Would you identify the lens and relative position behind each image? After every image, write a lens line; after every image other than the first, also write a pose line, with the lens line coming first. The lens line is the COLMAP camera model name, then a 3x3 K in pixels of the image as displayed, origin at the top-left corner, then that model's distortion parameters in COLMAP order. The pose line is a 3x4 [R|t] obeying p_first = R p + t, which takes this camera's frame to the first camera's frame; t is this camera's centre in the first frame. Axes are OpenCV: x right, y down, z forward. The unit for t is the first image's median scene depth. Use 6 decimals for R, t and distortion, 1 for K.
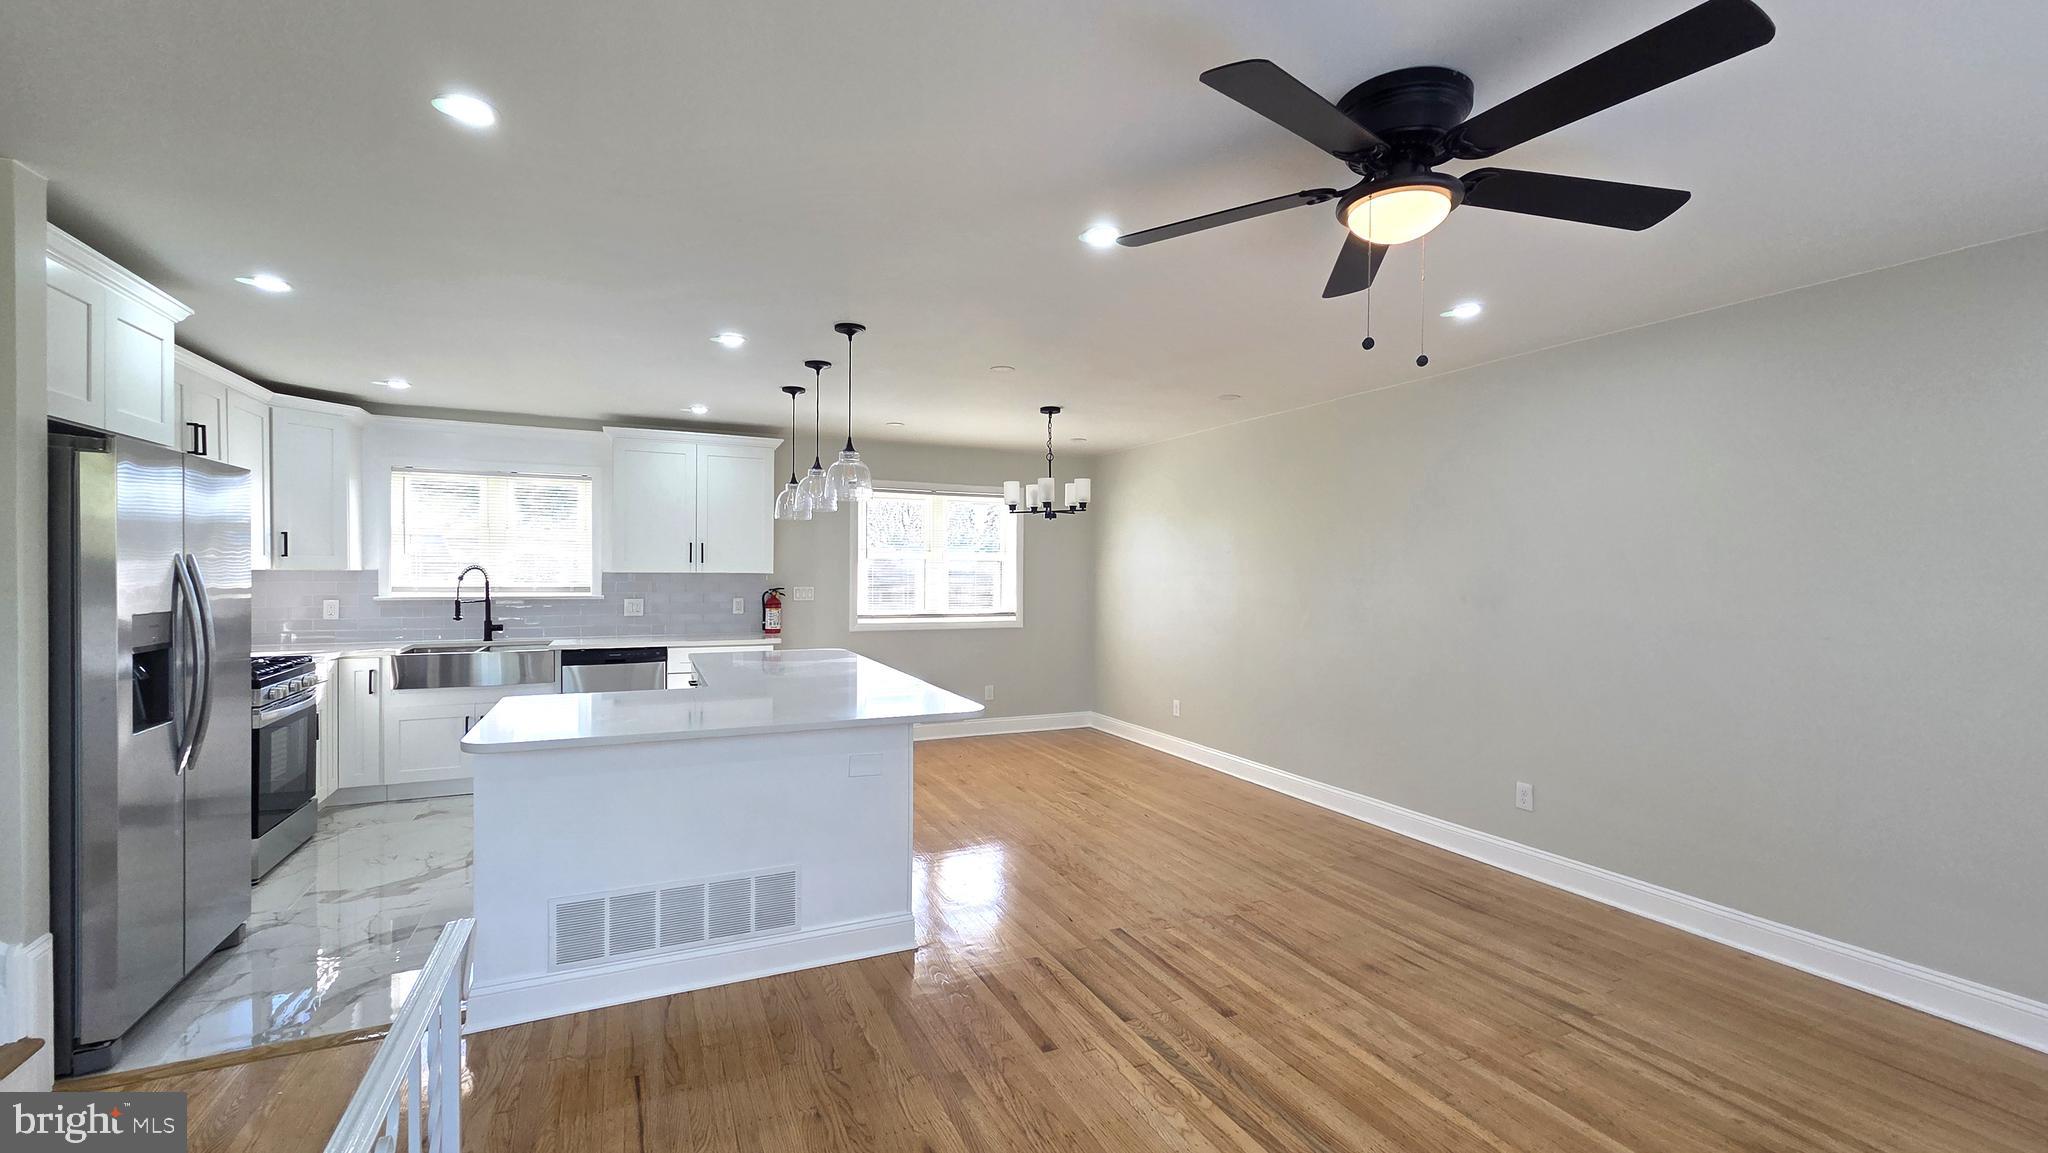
lens RADIAL K [[840.9, 0, 1017.3], [0, 840.9, 577.8], [0, 0, 1]] dist [0.002453, 0.000226]
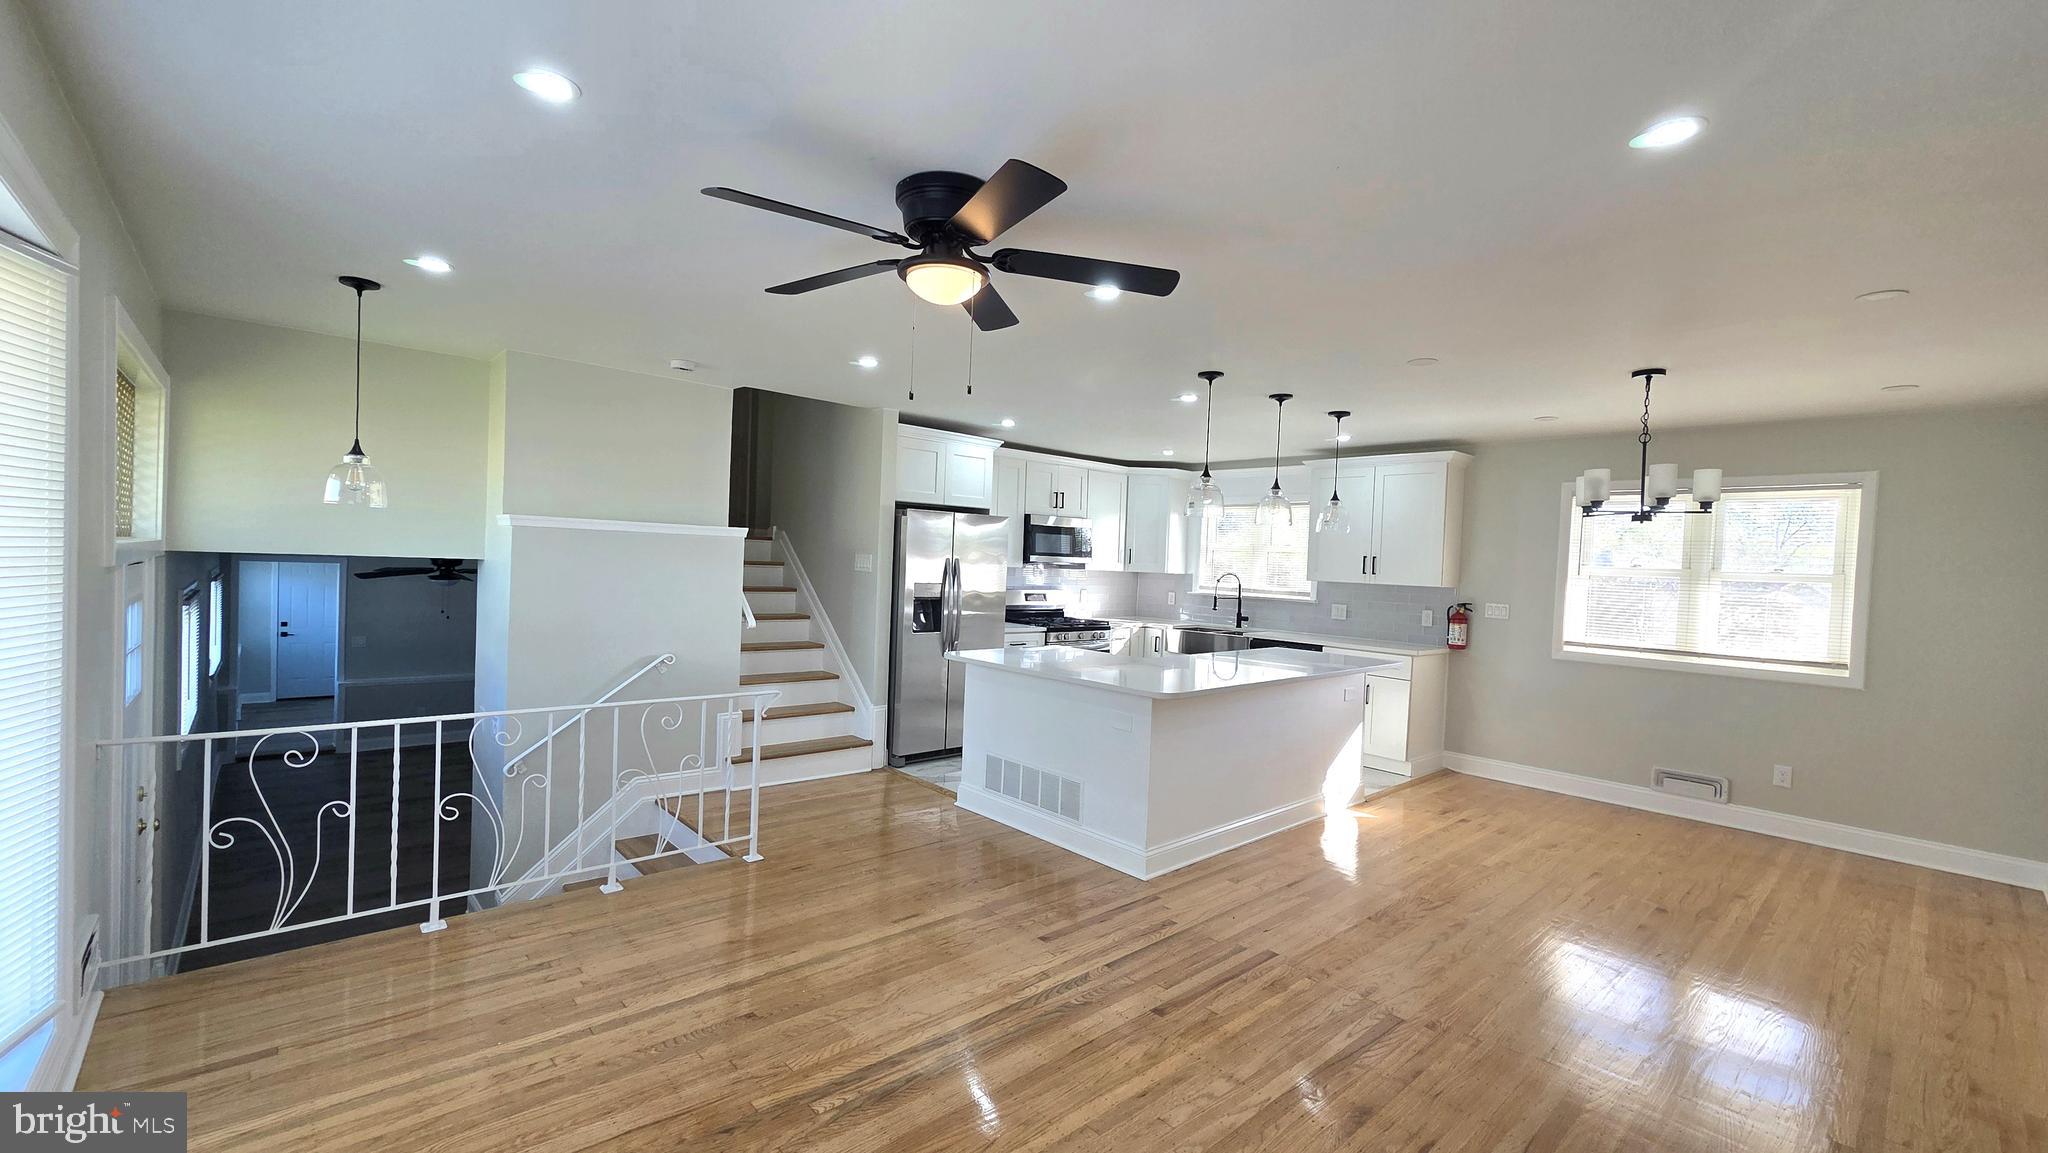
lens RADIAL K [[834.9, 0, 1013.3], [0, 834.9, 576.0], [0, 0, 1]] dist [-0.001189, -0.000131]
pose [[0.288100, 0.022021, -0.957347, 0.718738], [-0.046593, 0.998874, 0.008955, -0.005295], [0.956466, 0.042026, 0.288802, 0.324129]]
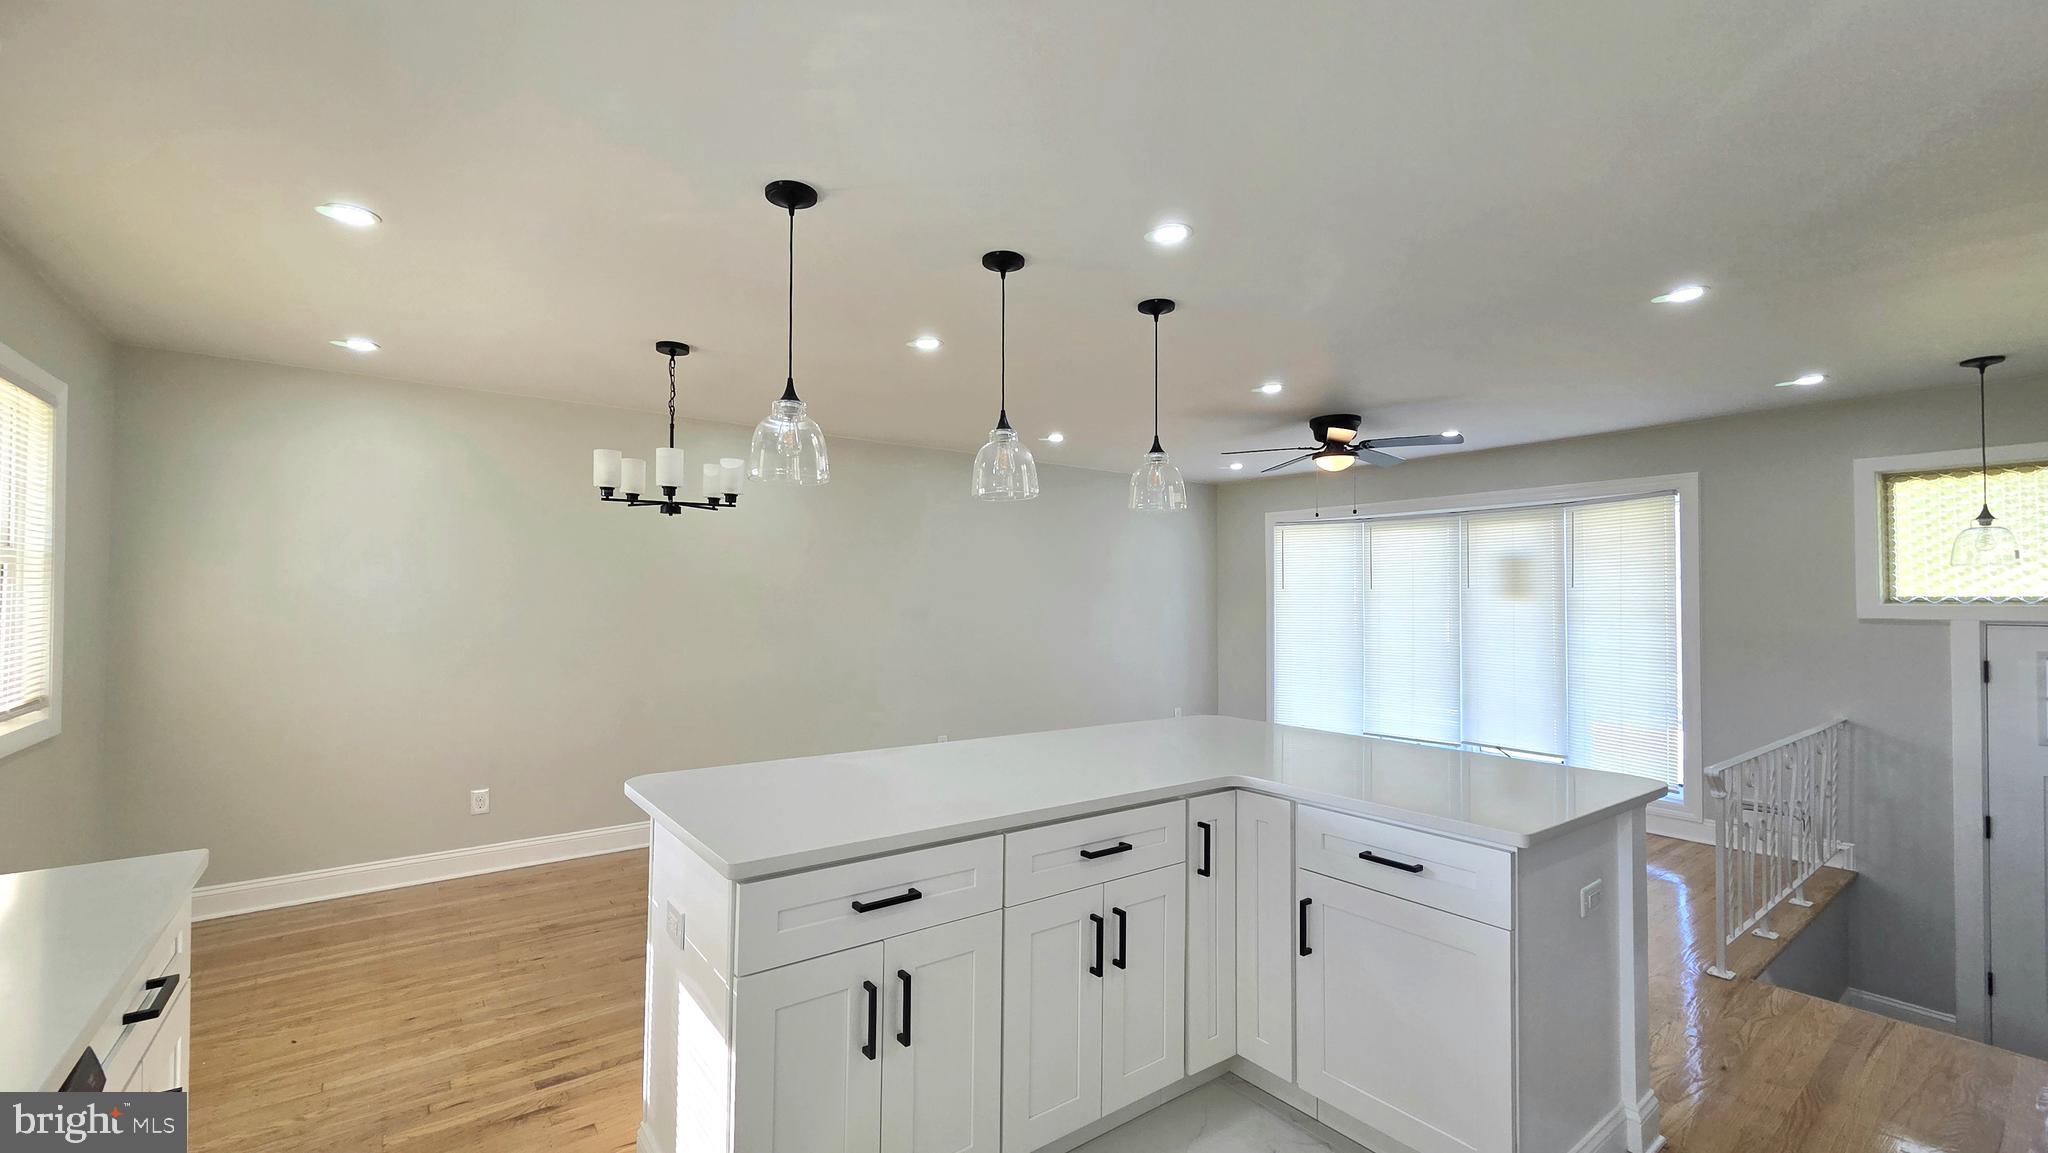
lens RADIAL K [[840.9, 0, 1017.3], [0, 840.9, 577.8], [0, 0, 1]] dist [0.002453, 0.000226]
pose [[-0.211109, 0.017023, 0.977314, -0.807142], [0.001026, 0.999852, -0.017194, -0.012138], [-0.977462, -0.002627, -0.211095, 1.079105]]
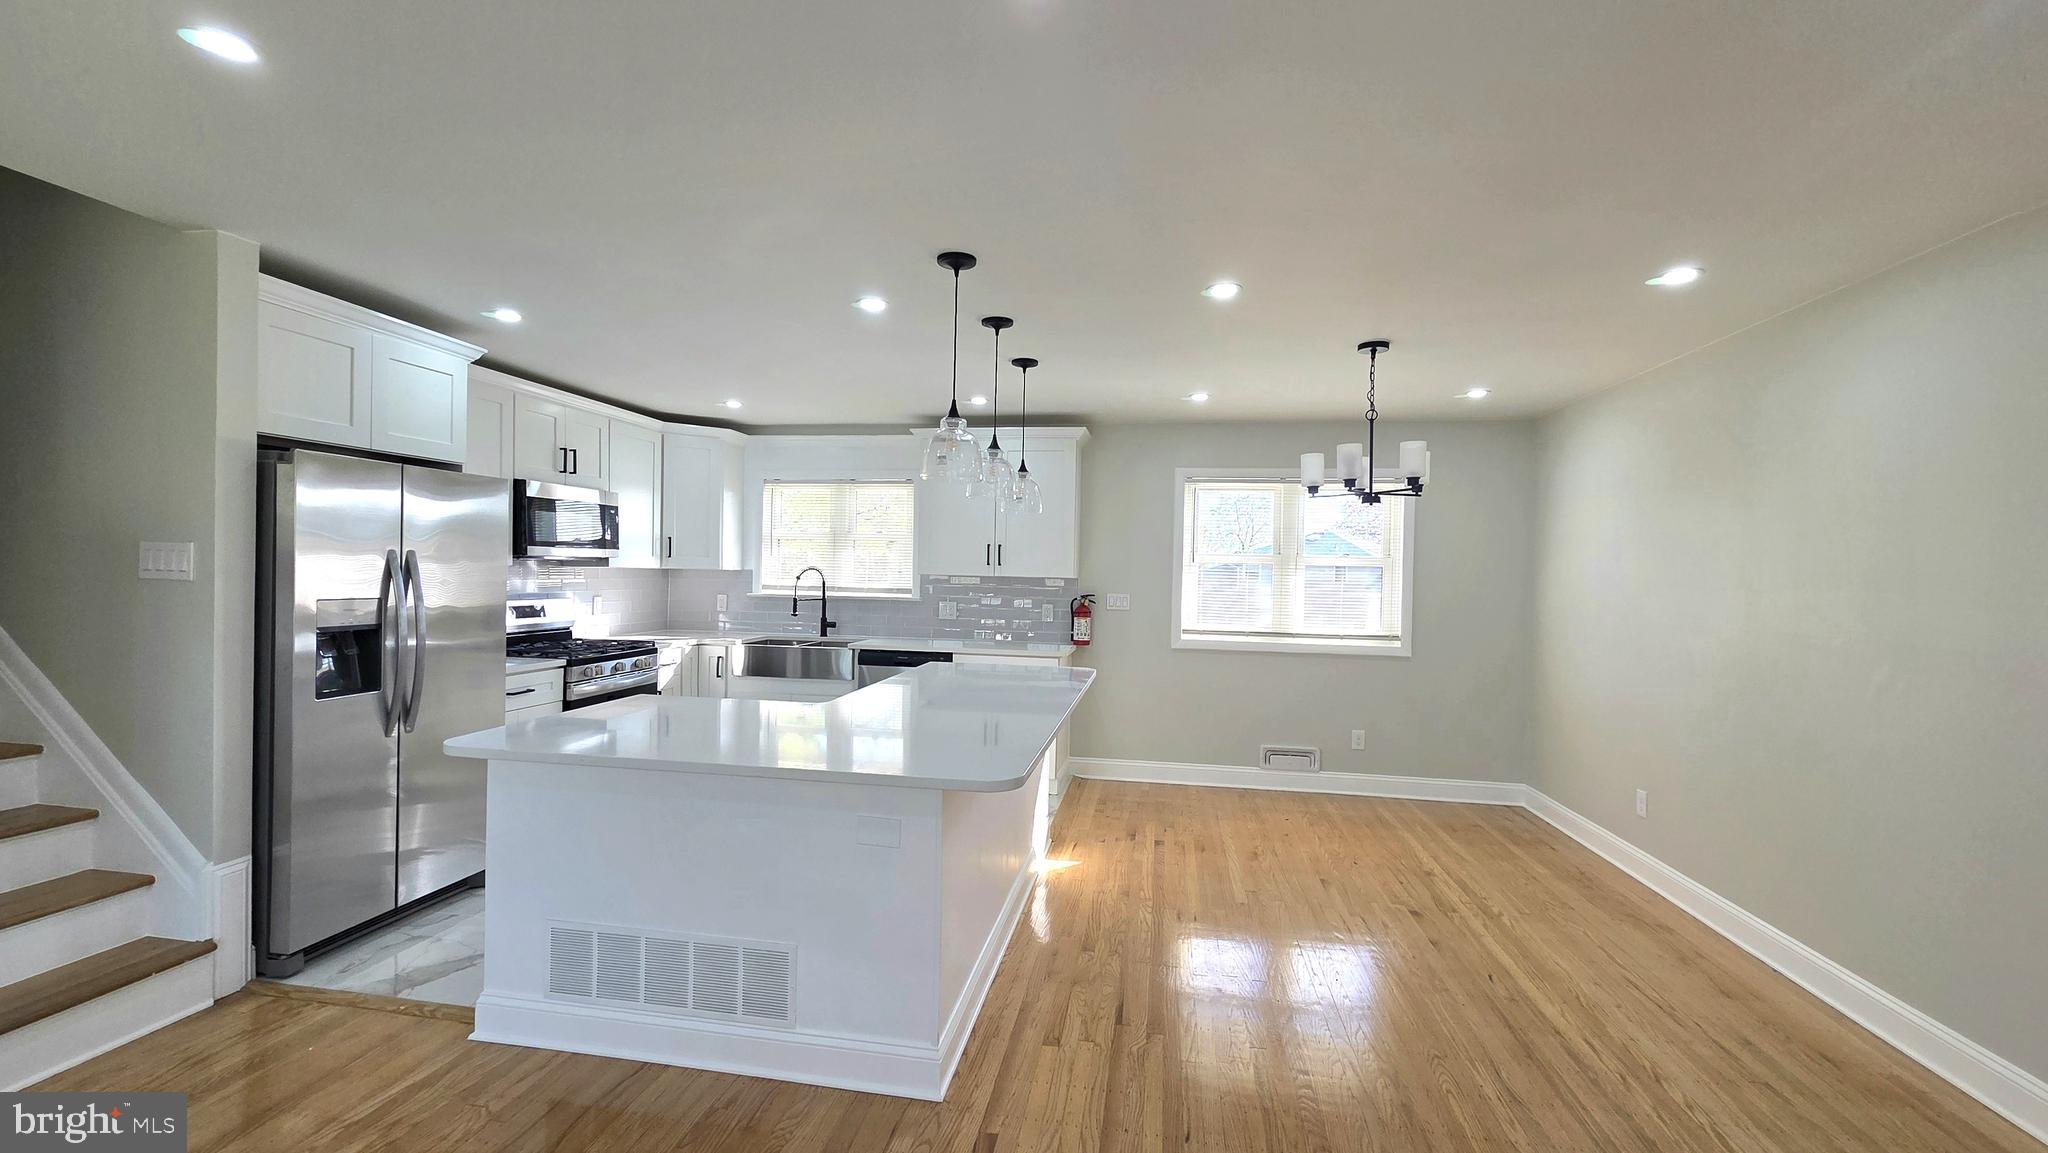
lens RADIAL K [[840.9, 0, 1017.3], [0, 840.9, 577.8], [0, 0, 1]] dist [0.002453, 0.000226]
pose [[0.820205, 0.013402, -0.571913, 0.244083], [-0.019691, 0.999795, -0.004810, -0.000093], [0.571731, 0.015207, 0.820300, 0.326331]]
